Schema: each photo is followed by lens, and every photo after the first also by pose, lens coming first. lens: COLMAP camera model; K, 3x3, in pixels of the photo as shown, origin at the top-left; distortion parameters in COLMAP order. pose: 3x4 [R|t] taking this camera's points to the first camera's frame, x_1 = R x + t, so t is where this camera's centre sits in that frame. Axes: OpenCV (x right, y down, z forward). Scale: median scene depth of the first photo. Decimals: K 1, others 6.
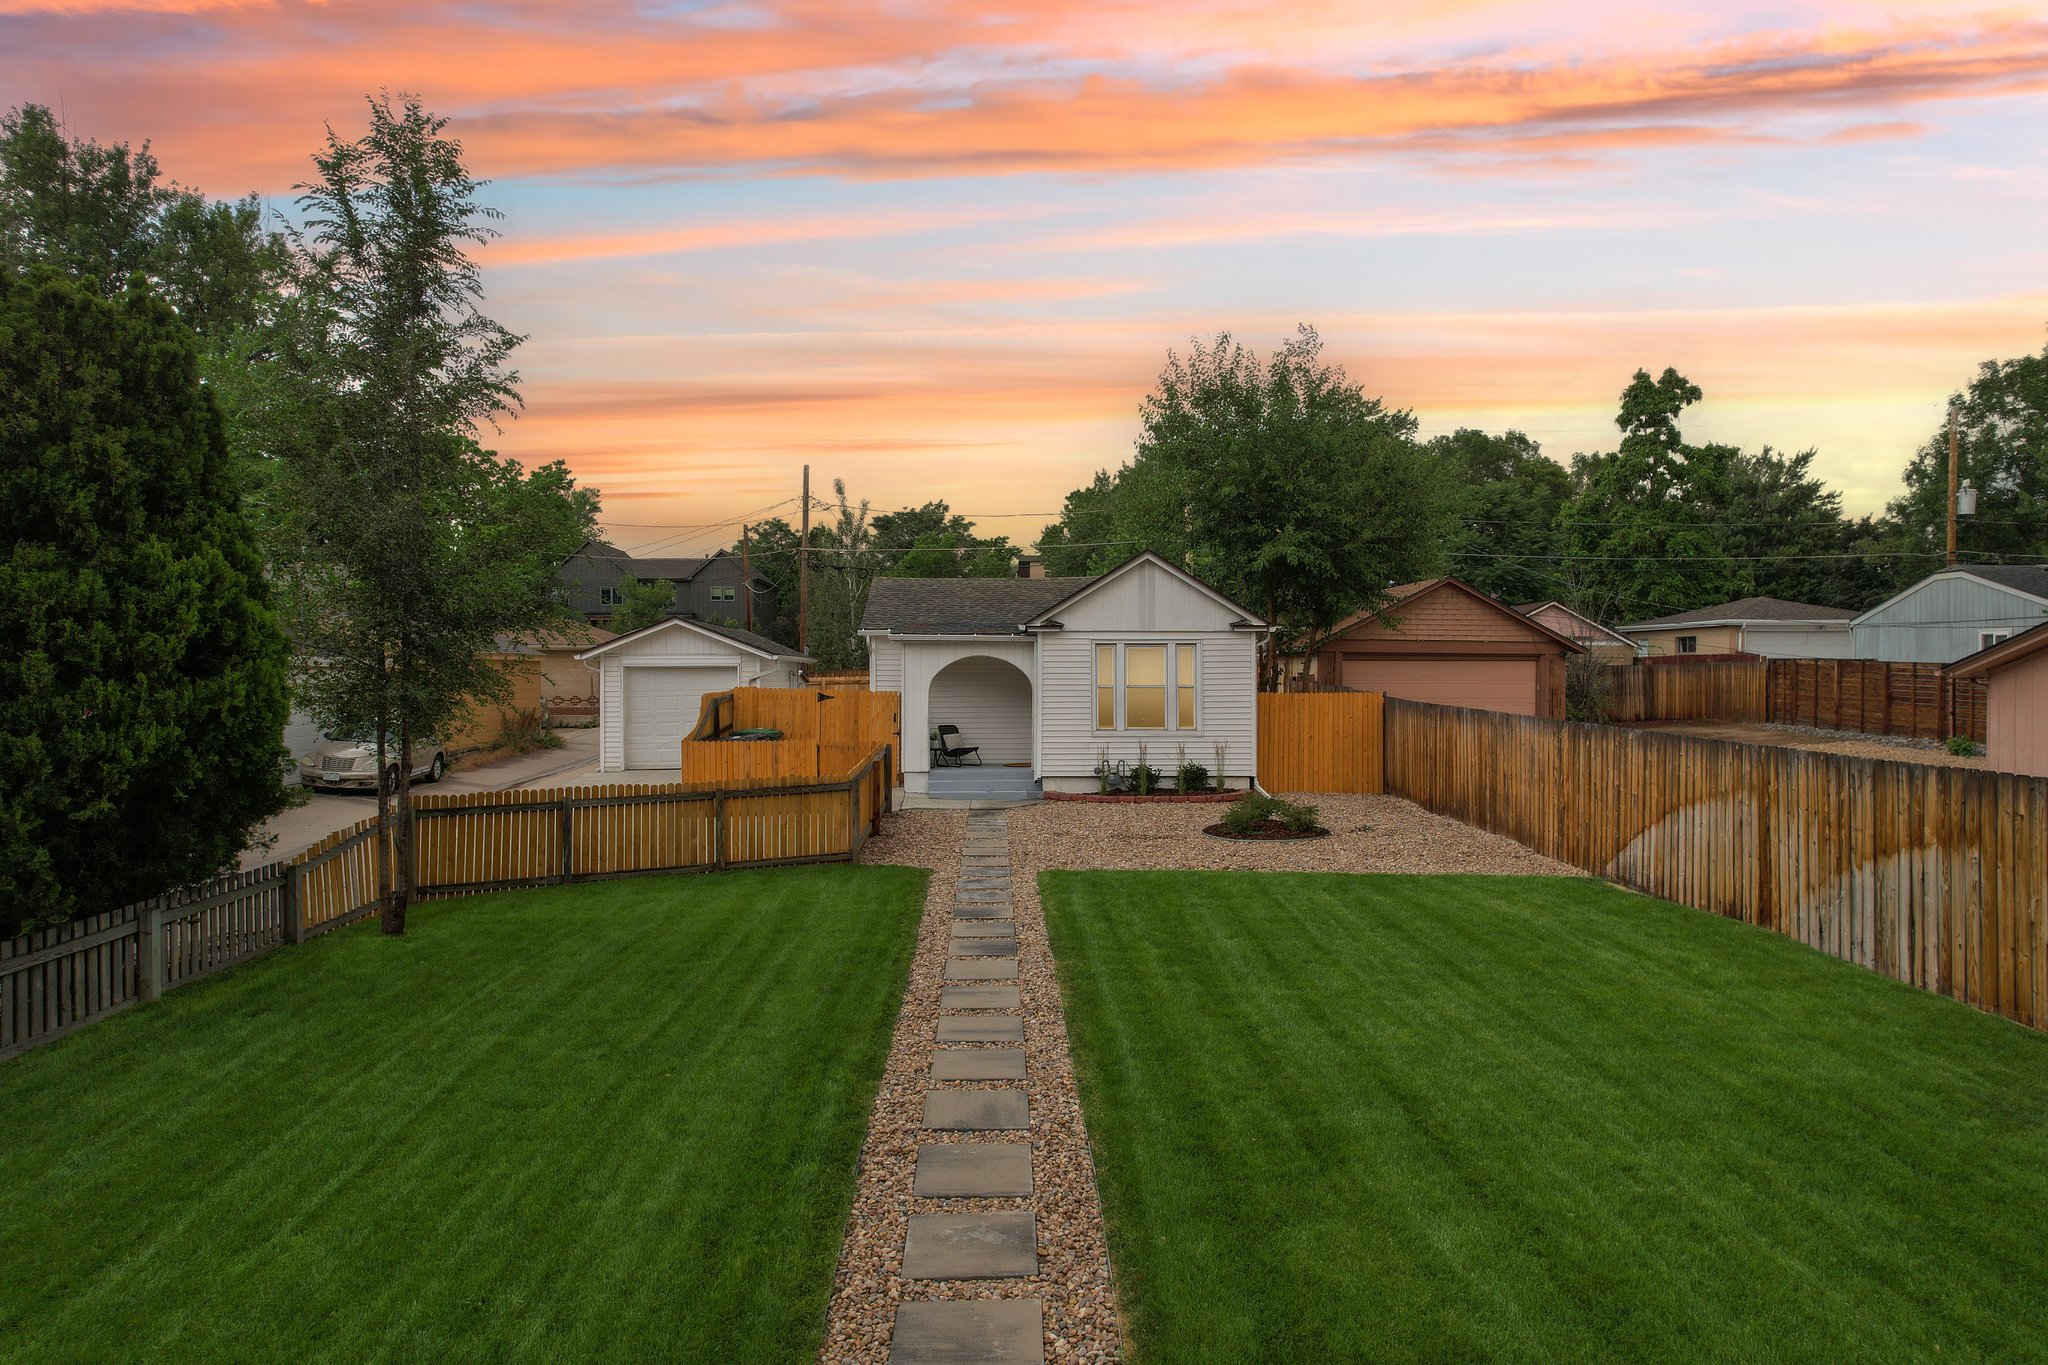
lens RADIAL K [[1313.1, 0, 1024.0], [0, 1313.1, 682.5], [0, 0, 1]] dist [-0.078699, 0.064917]
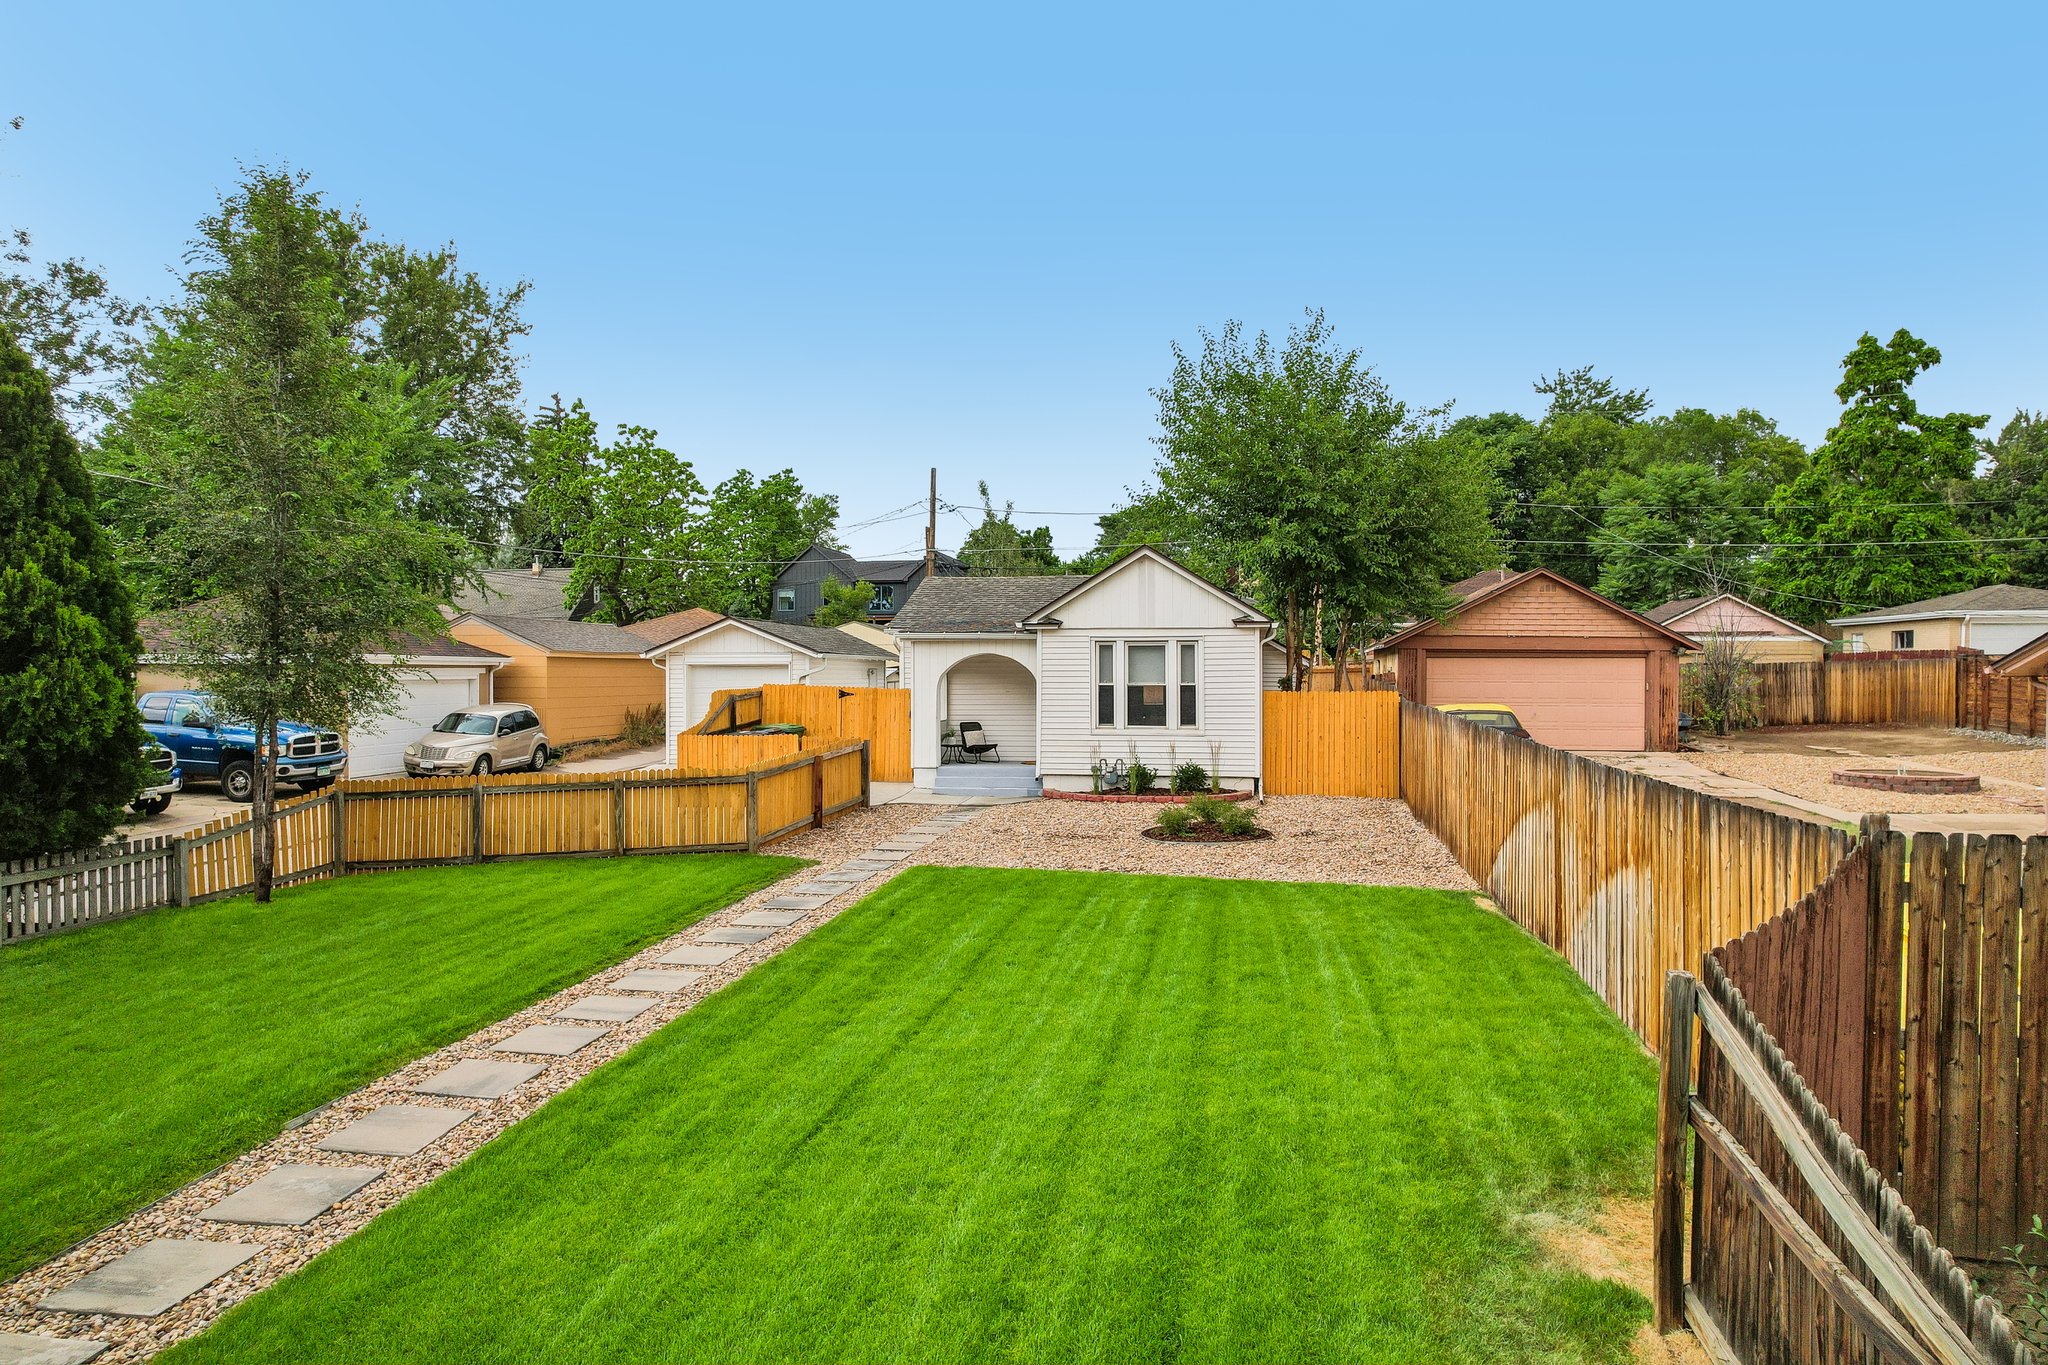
lens RADIAL K [[1312.7, 0, 1024.0], [0, 1312.7, 682.5], [0, 0, 1]] dist [-0.081972, 0.076531]
pose [[0.979385, 0.001849, -0.201994, 0.205782], [-0.001648, 0.999998, 0.001163, 0.000680], [0.201996, -0.000806, 0.979386, 0.018701]]
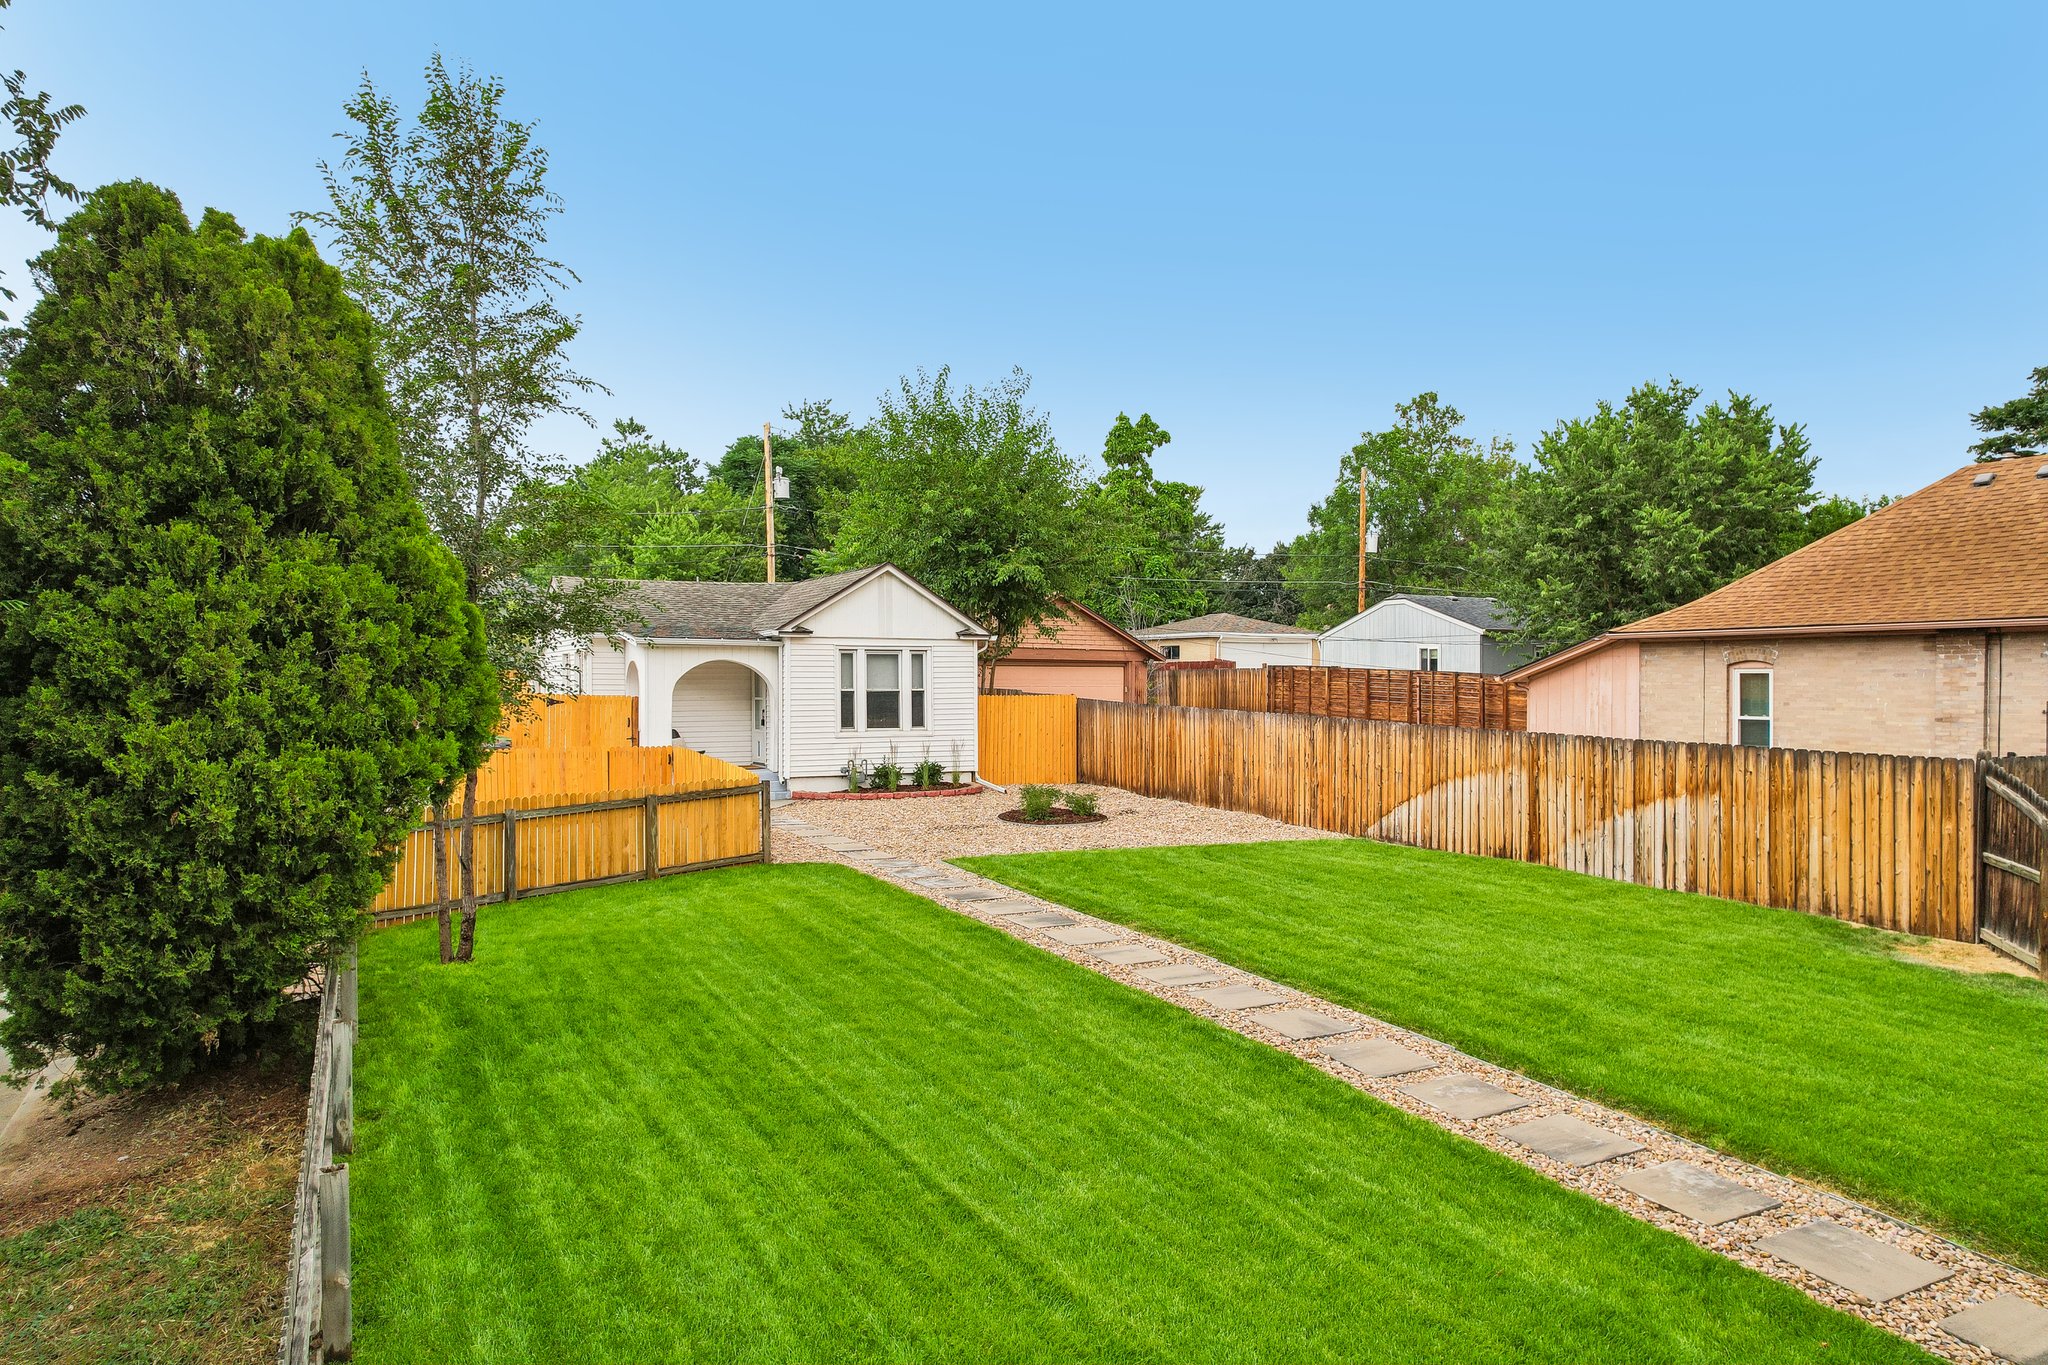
lens RADIAL K [[1312.7, 0, 1024.0], [0, 1312.7, 682.5], [0, 0, 1]] dist [-0.081972, 0.076531]
pose [[0.895500, 0.000235, 0.445061, -0.284817], [0.000495, 0.999999, -0.001523, -0.001403], [-0.445061, 0.001584, 0.895499, -0.006853]]
